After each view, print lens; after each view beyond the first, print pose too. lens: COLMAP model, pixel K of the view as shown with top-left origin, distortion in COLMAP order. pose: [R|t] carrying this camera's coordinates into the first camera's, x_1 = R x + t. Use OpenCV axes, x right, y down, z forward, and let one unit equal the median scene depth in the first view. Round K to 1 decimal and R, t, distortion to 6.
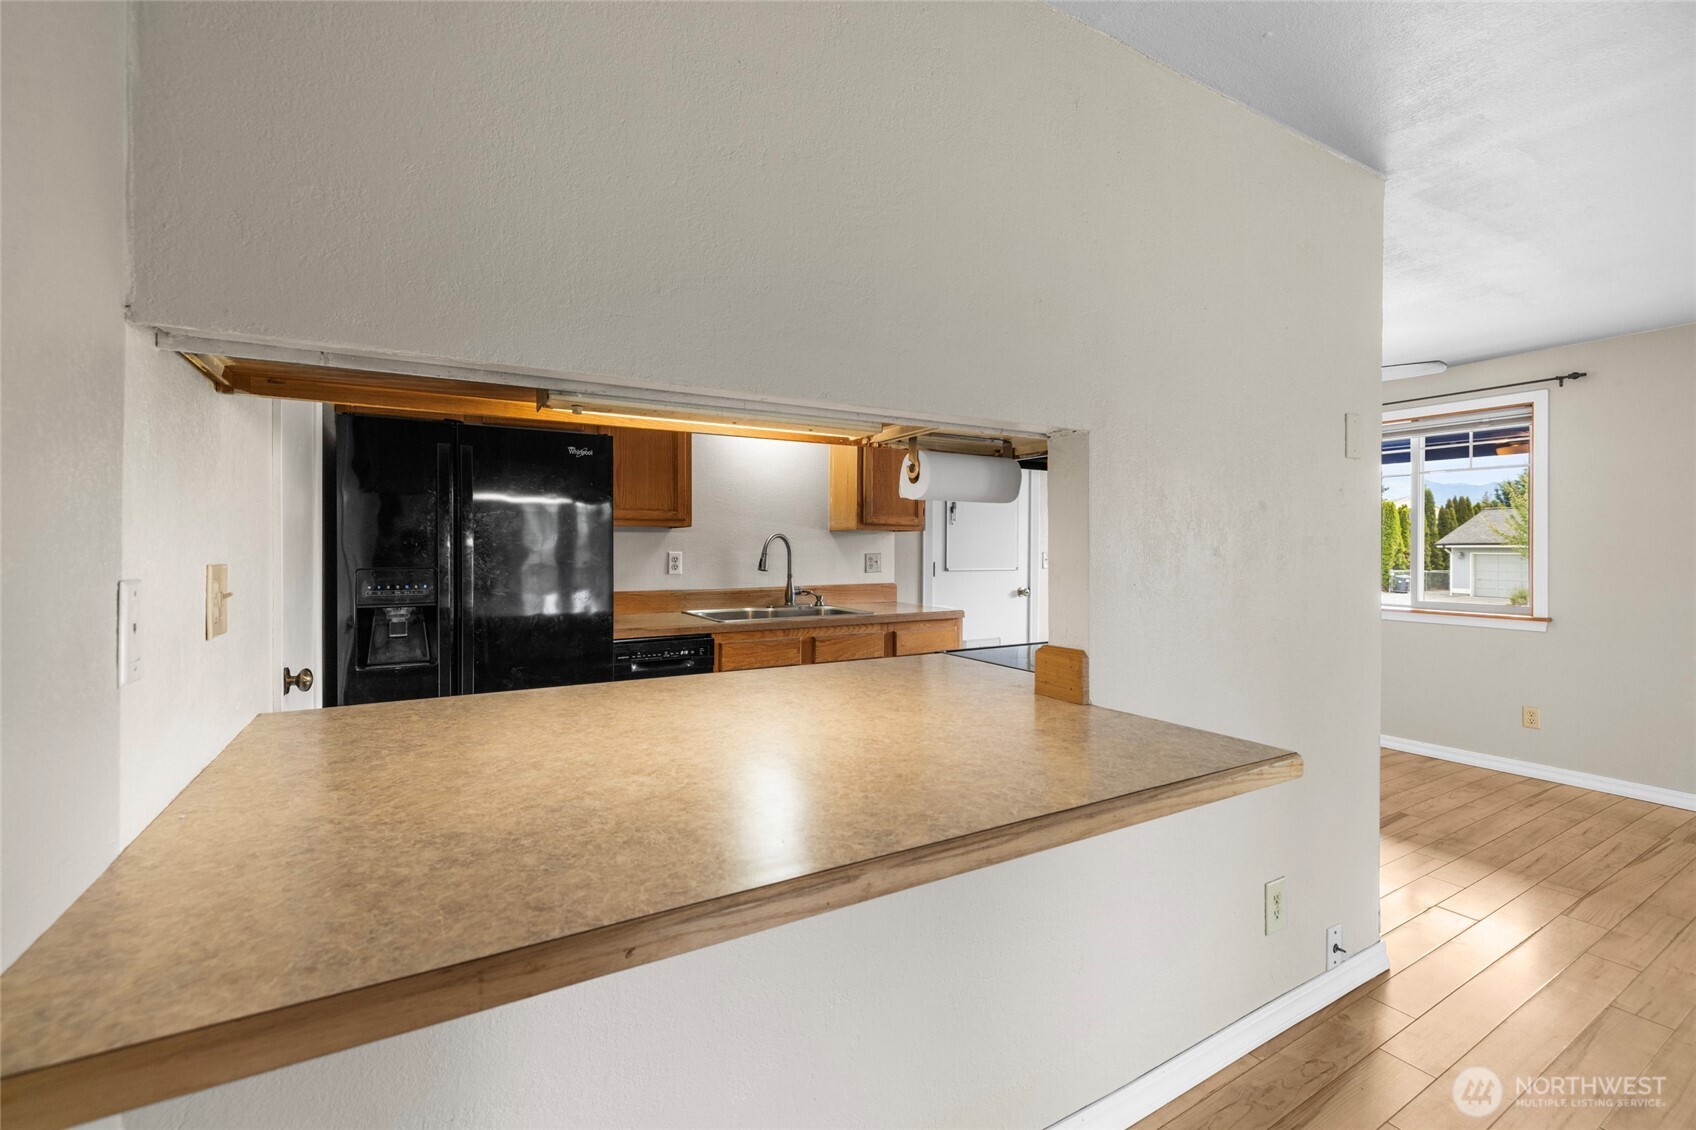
lens RADIAL K [[714.9, 0, 832.5], [0, 714.9, 548.4], [0, 0, 1]] dist [0.001175, -0.000091]
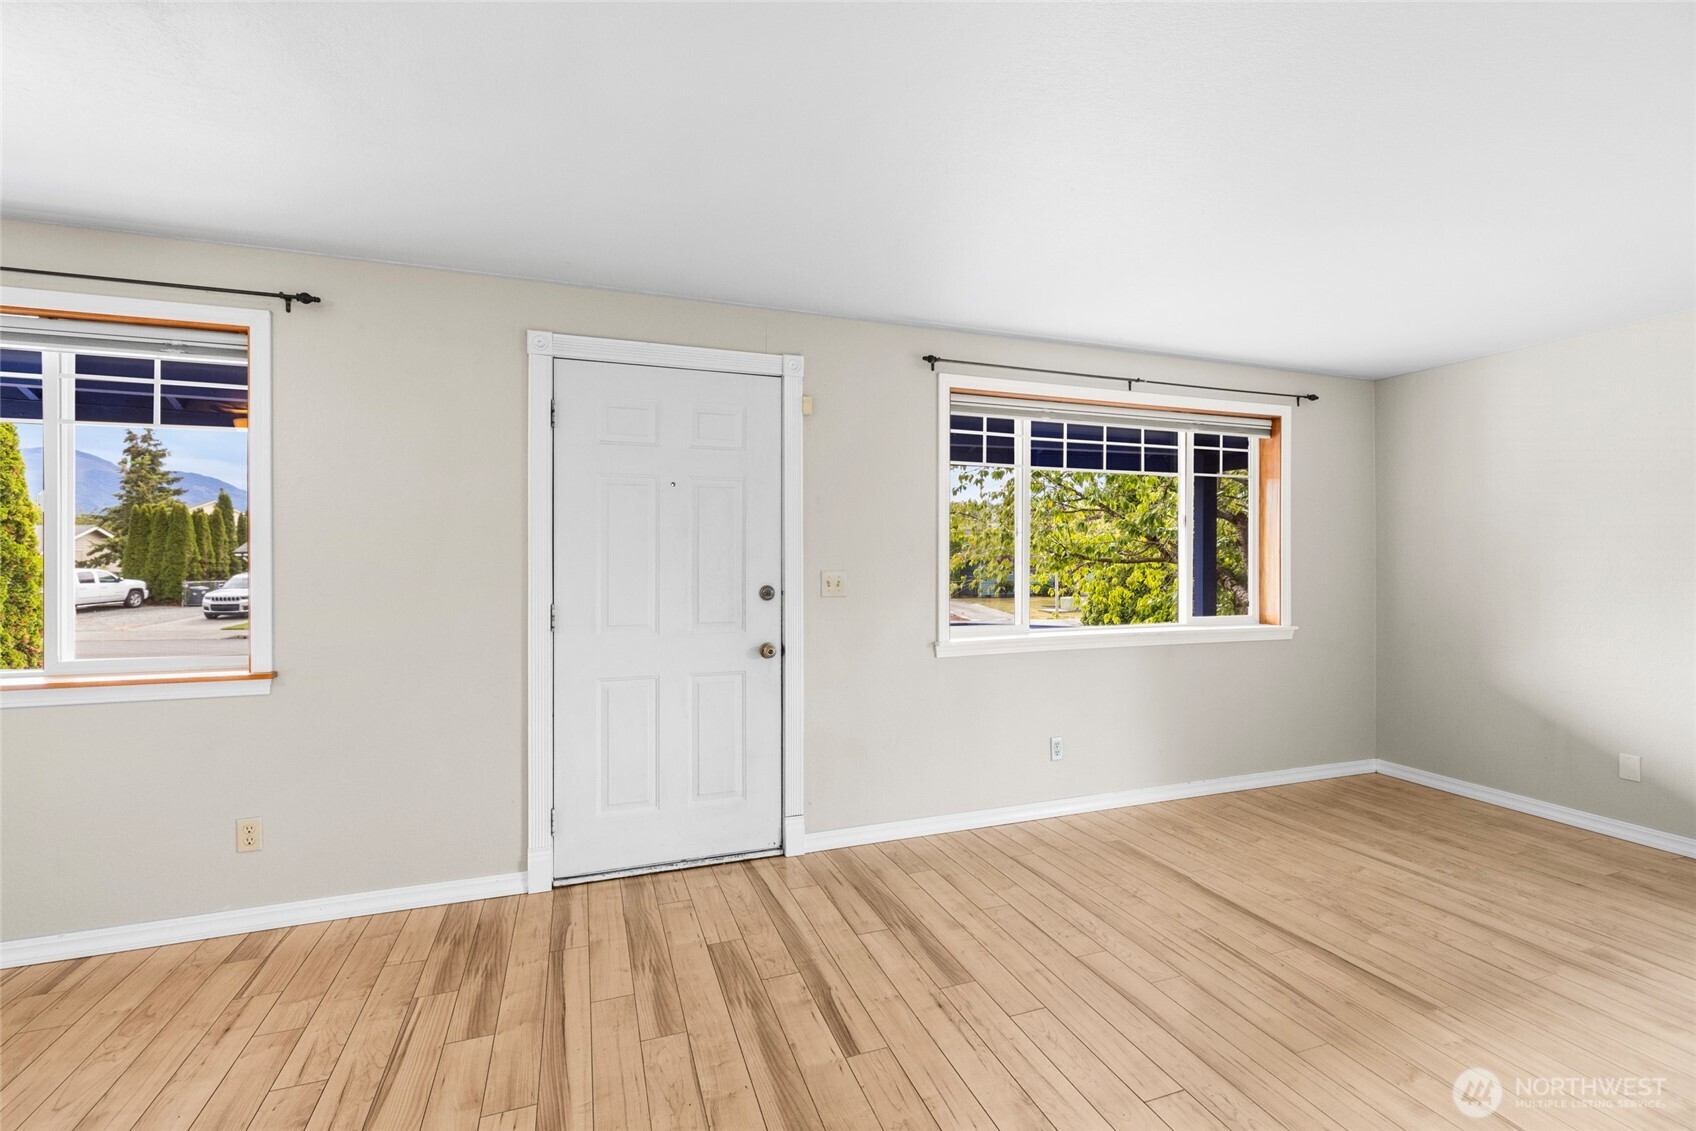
lens RADIAL K [[714.9, 0, 845.7], [0, 714.9, 560.3], [0, 0, 1]] dist [0.001175, -0.000091]
pose [[0.169324, -0.005712, 0.985544, 0.452894], [0.000347, 0.999983, 0.005736, -0.005758], [-0.985560, -0.000629, 0.169324, 0.383946]]
